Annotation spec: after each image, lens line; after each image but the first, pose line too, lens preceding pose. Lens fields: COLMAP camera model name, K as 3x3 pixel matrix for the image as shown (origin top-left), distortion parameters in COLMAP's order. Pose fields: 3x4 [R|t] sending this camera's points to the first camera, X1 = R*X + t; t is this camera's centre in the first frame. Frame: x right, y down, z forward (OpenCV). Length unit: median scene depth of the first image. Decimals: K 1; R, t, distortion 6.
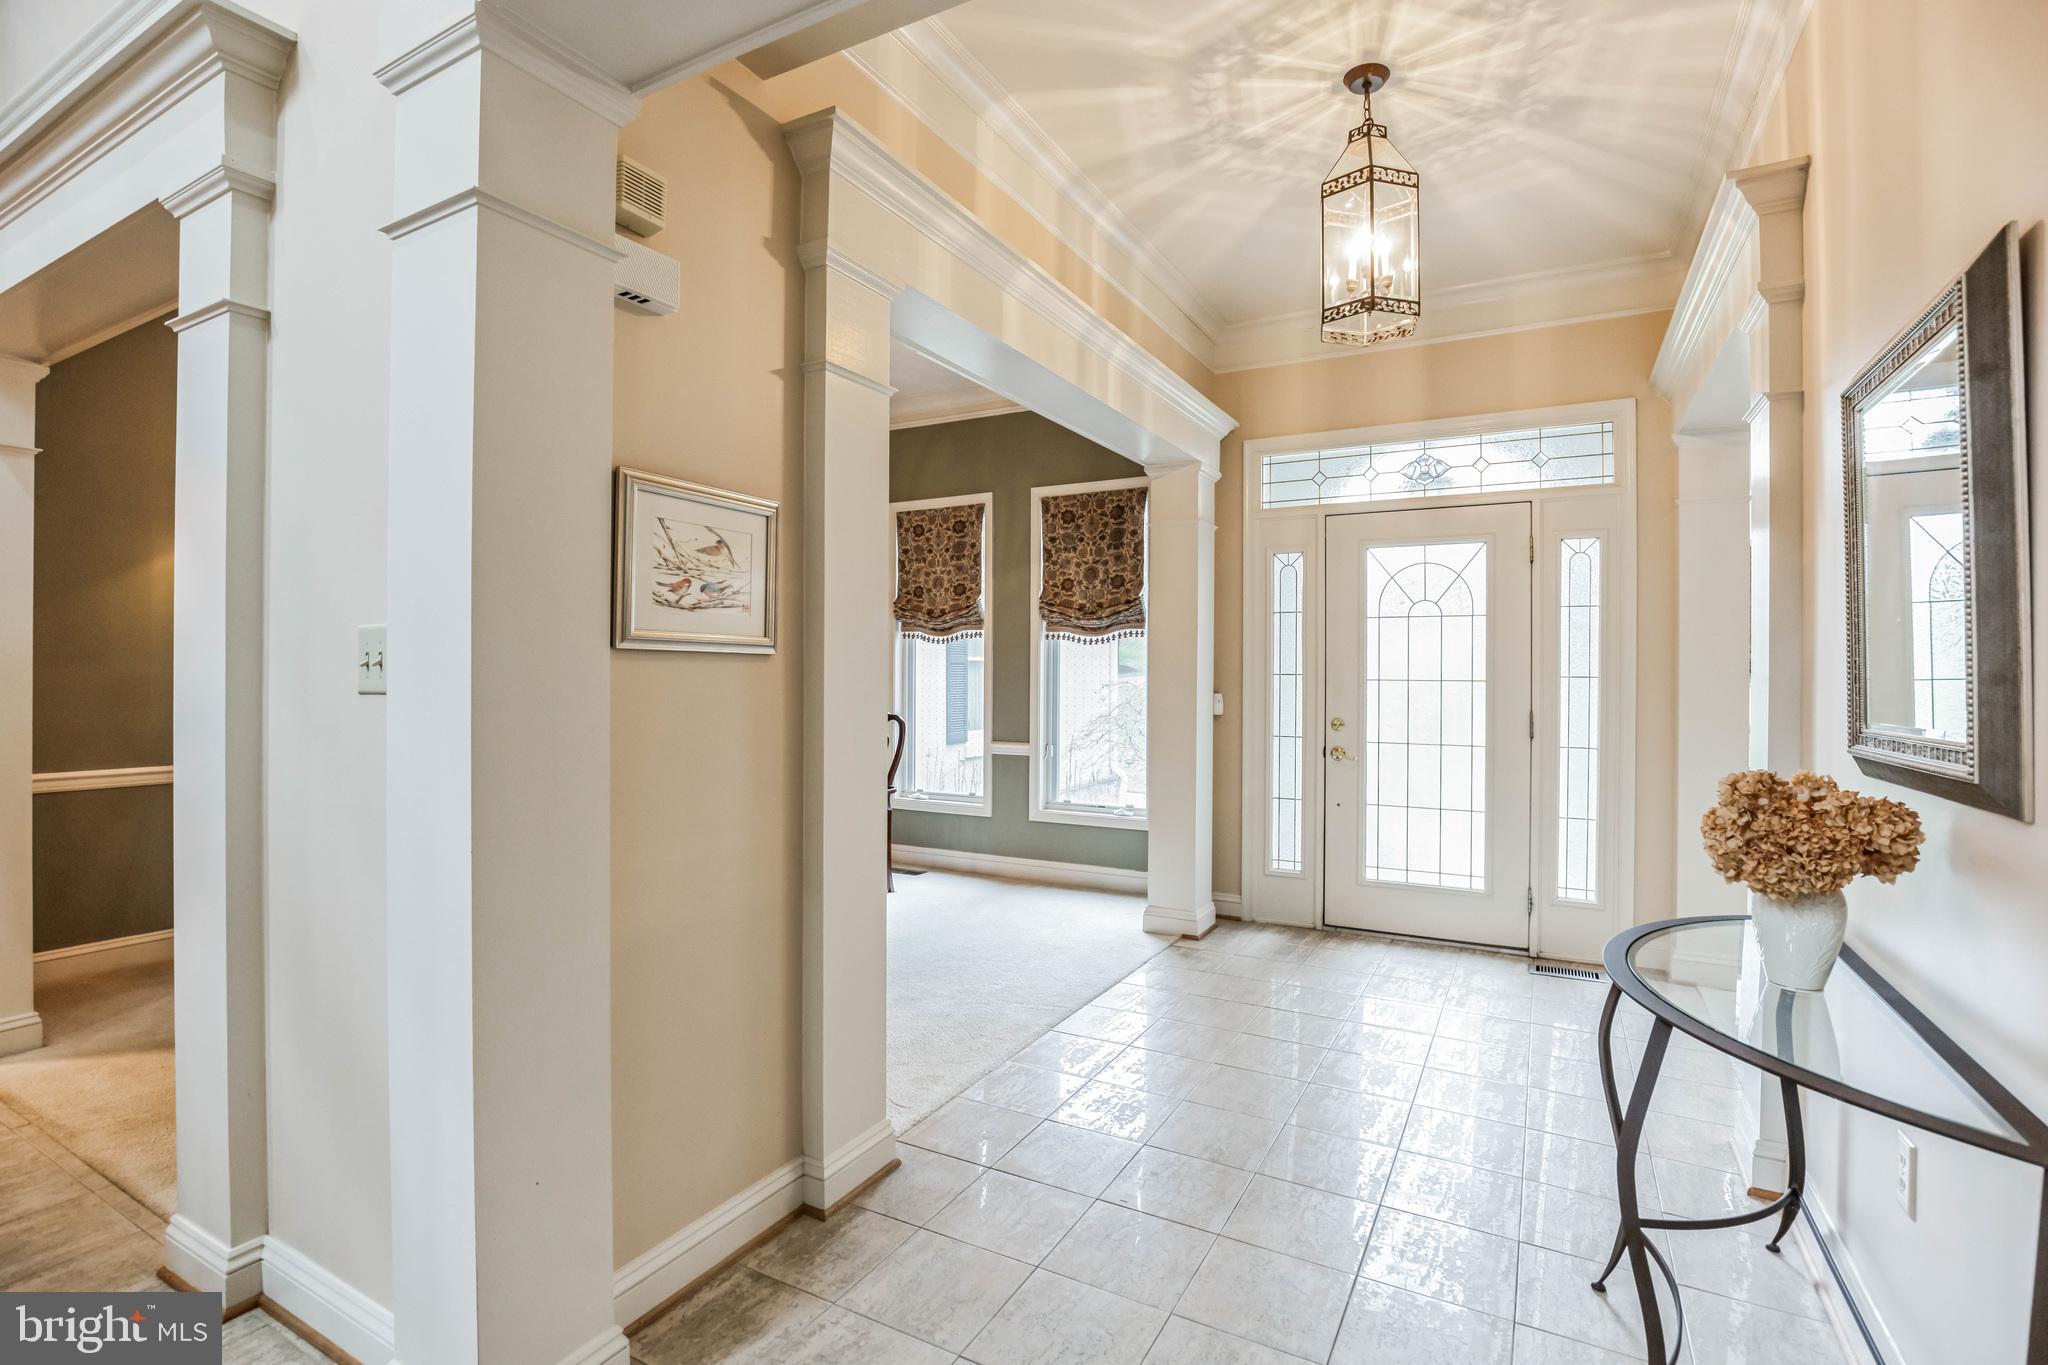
lens RADIAL K [[944.3, 0, 1030.1], [0, 944.3, 670.5], [0, 0, 1]] dist [-0.036773, 0.005122]
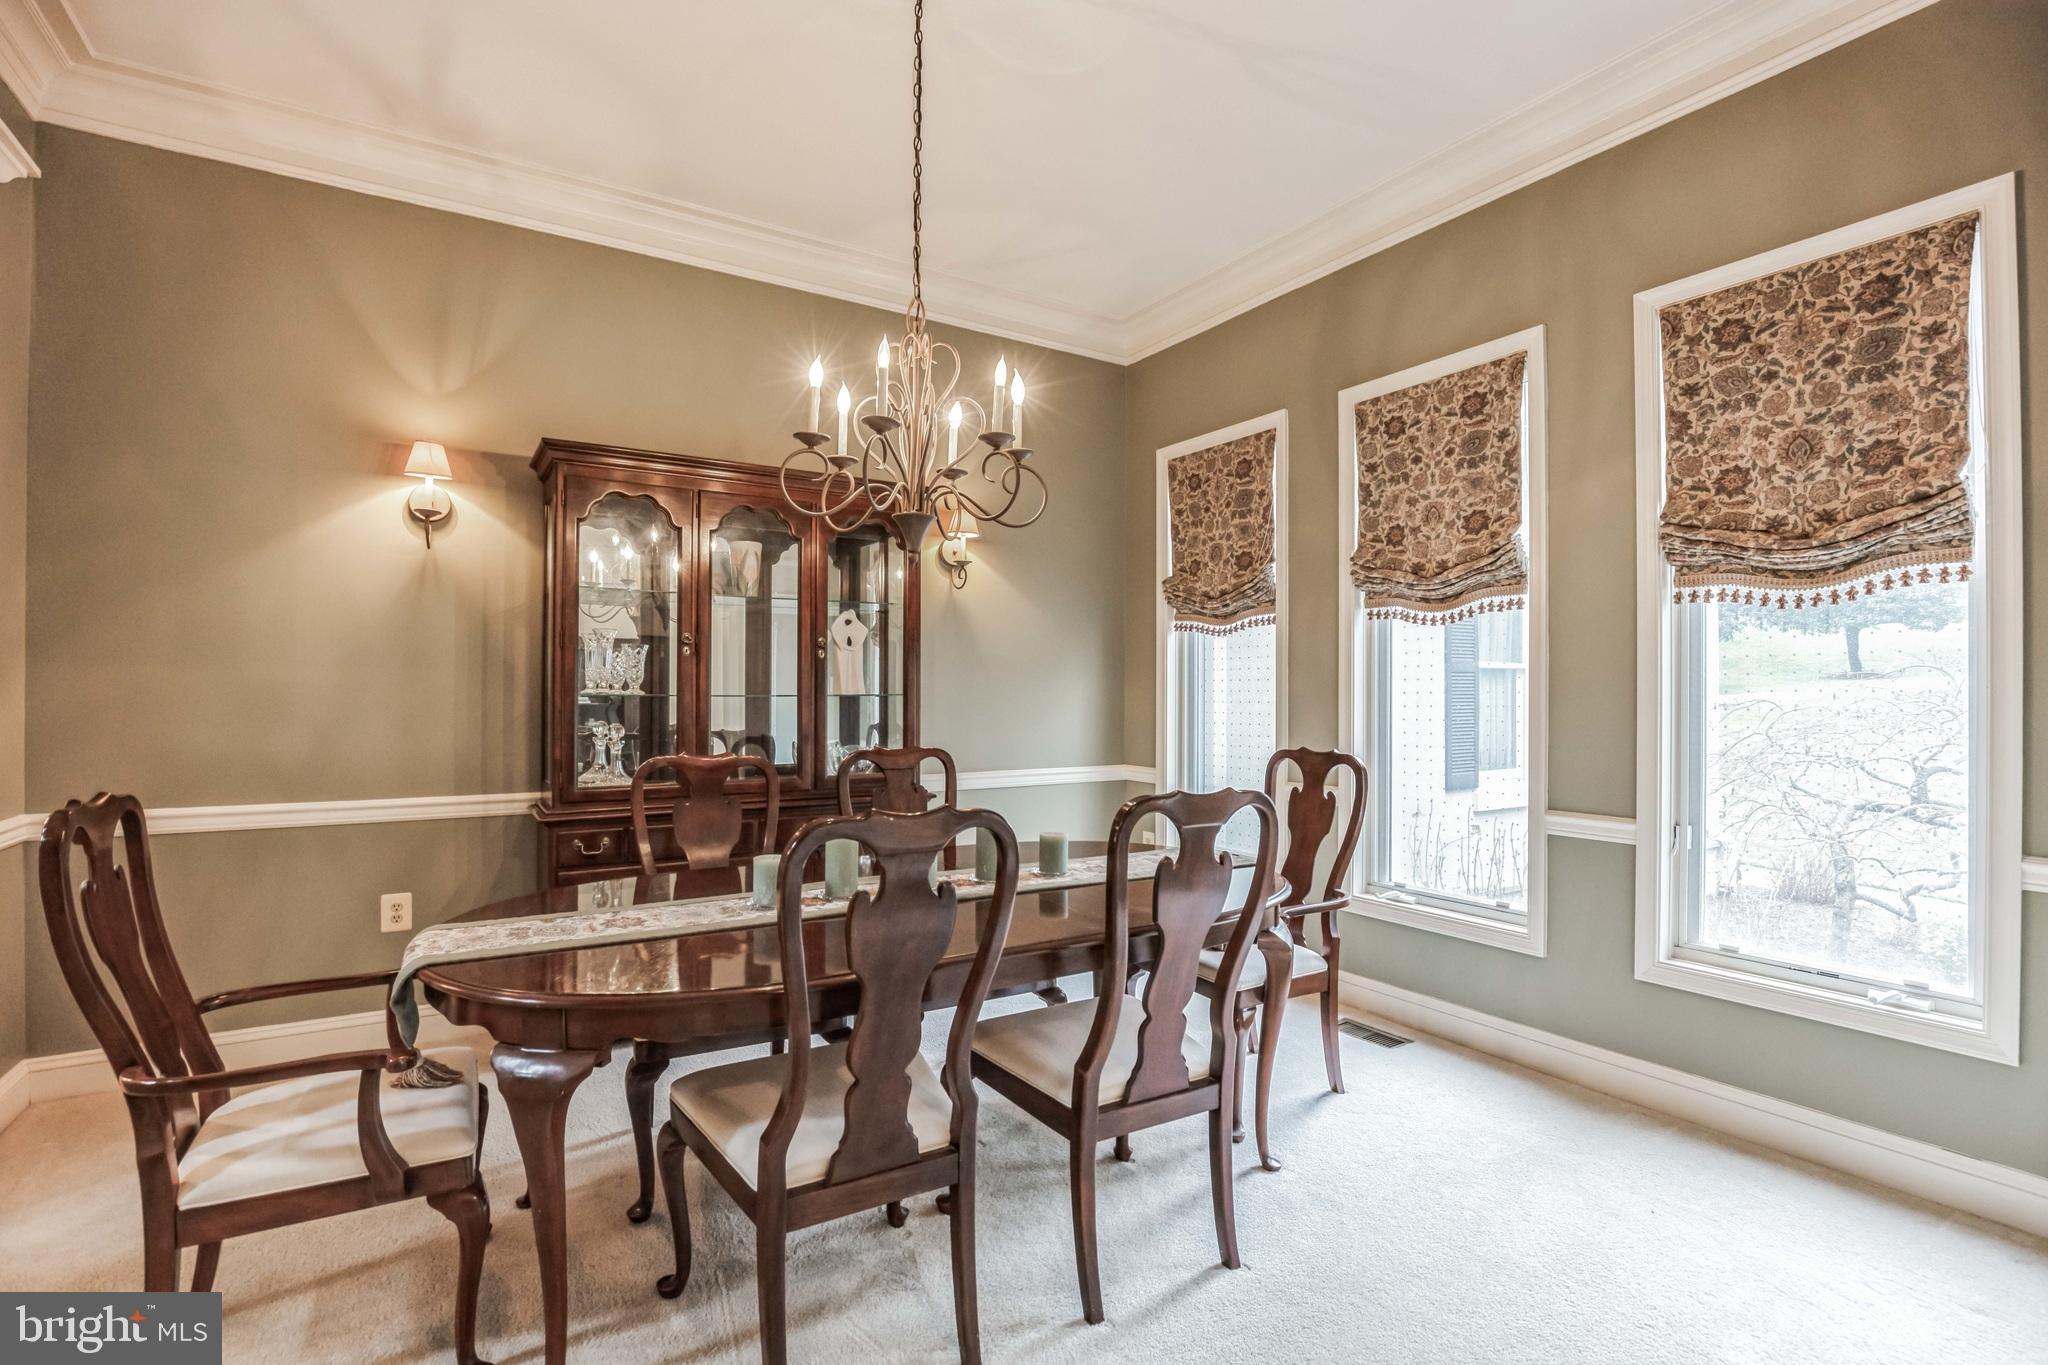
lens RADIAL K [[944.3, 0, 1026.0], [0, 944.3, 692.9], [0, 0, 1]] dist [-0.036773, 0.005122]
pose [[0.875538, -0.002674, -0.483142, -0.042393], [0.002945, 0.999996, -0.000198, 0.011089], [0.483140, -0.001249, 0.875542, 0.415480]]
